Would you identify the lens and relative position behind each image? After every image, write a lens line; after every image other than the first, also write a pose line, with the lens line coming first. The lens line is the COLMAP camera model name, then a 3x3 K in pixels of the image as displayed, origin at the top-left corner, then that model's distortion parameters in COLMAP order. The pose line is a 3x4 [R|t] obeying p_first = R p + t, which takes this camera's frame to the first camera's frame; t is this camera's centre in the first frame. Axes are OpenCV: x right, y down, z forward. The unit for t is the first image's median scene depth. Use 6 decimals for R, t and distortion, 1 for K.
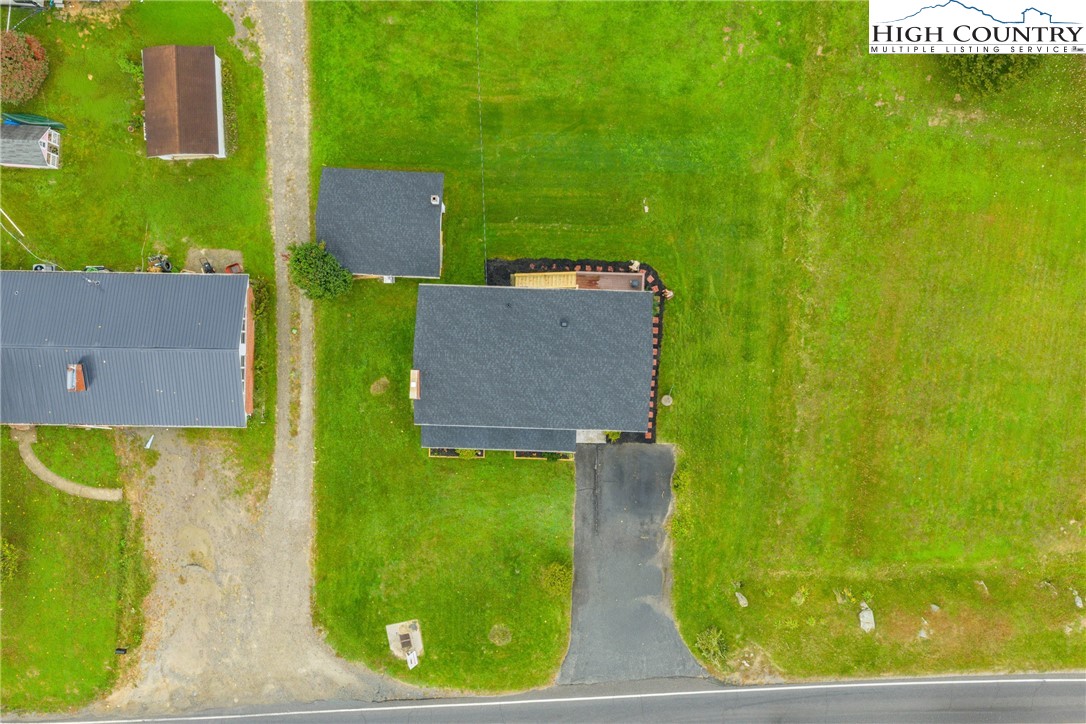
lens RADIAL K [[916.2, 0, 550.1], [0, 916.2, 338.2], [0, 0, 1]] dist [0.008815, -0.007932]
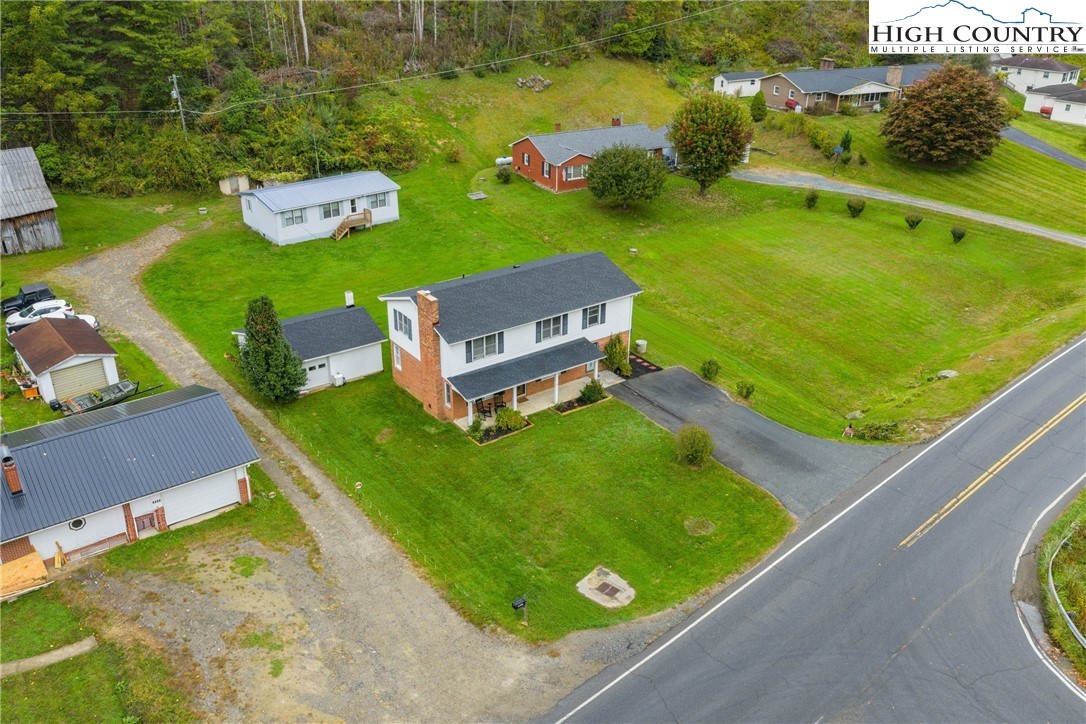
lens RADIAL K [[895.7, 0, 545.1], [0, 895.7, 364.5], [0, 0, 1]] dist [0.010387, -0.013187]
pose [[0.786097, -0.264696, 0.558559, -0.515254], [0.618038, 0.349749, -0.704063, 0.705555], [-0.008993, 0.898672, 0.438529, 0.574593]]
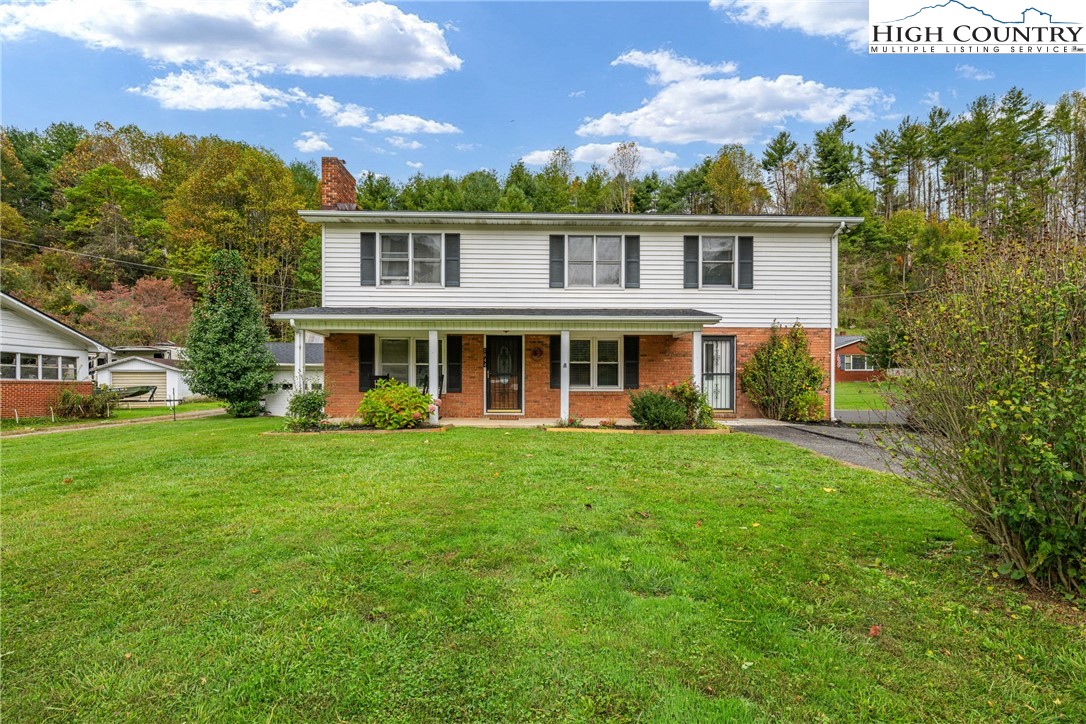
lens RADIAL K [[533.2, 0, 538.7], [0, 533.2, 394.2], [0, 0, 1]] dist [-0.003005, 0.000309]
pose [[0.998433, 0.000069, 0.055968, -0.049828], [0.055963, 0.012715, -0.998352, 0.307289], [-0.000780, 0.999919, 0.012691, 0.978221]]
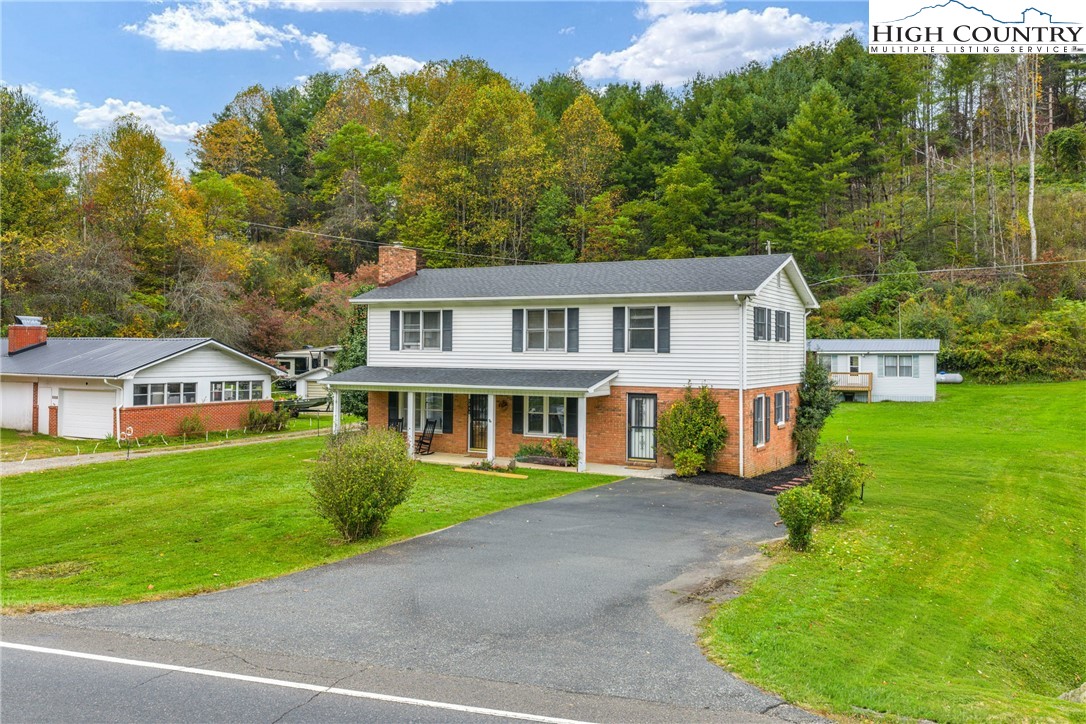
lens RADIAL K [[916.2, 0, 550.1], [0, 916.2, 338.2], [0, 0, 1]] dist [0.008815, -0.007932]
pose [[0.899225, -0.000860, -0.437486, 0.193053], [-0.437404, -0.021196, -0.899015, 0.501948], [-0.008500, 0.999775, -0.019436, 0.938245]]
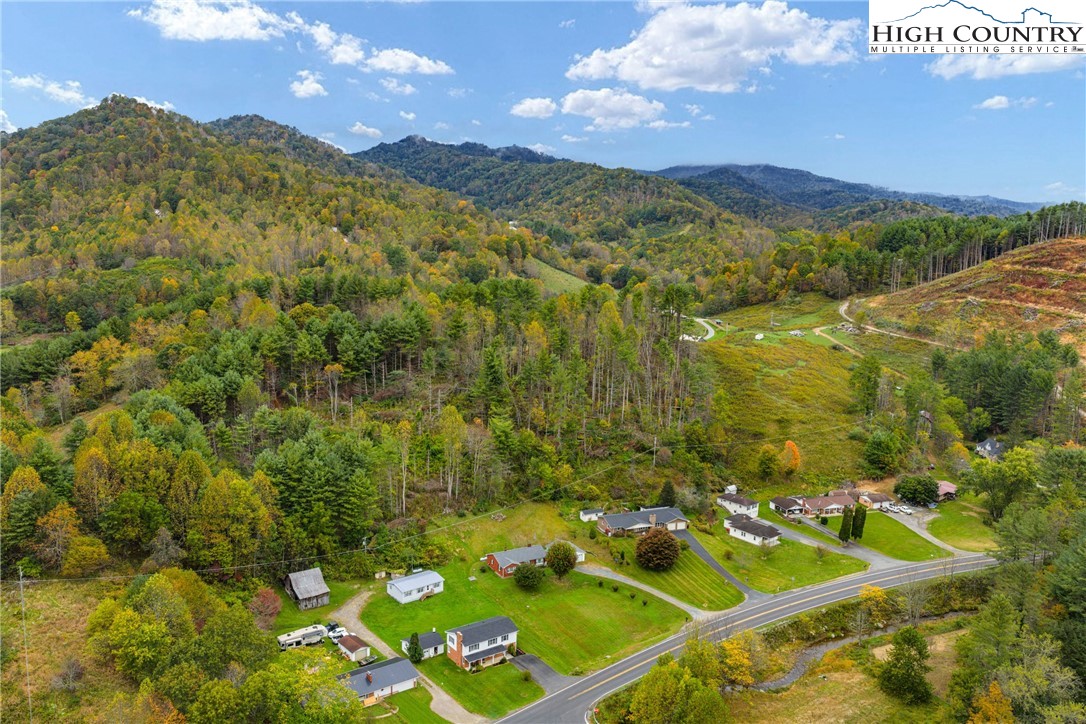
lens RADIAL K [[895.7, 0, 545.1], [0, 895.7, 364.5], [0, 0, 1]] dist [0.010387, -0.013187]
pose [[0.780967, -0.082445, 0.619107, -1.759674], [0.623779, 0.152925, -0.766495, 2.492113], [-0.031484, 0.984793, 0.170856, -0.596340]]
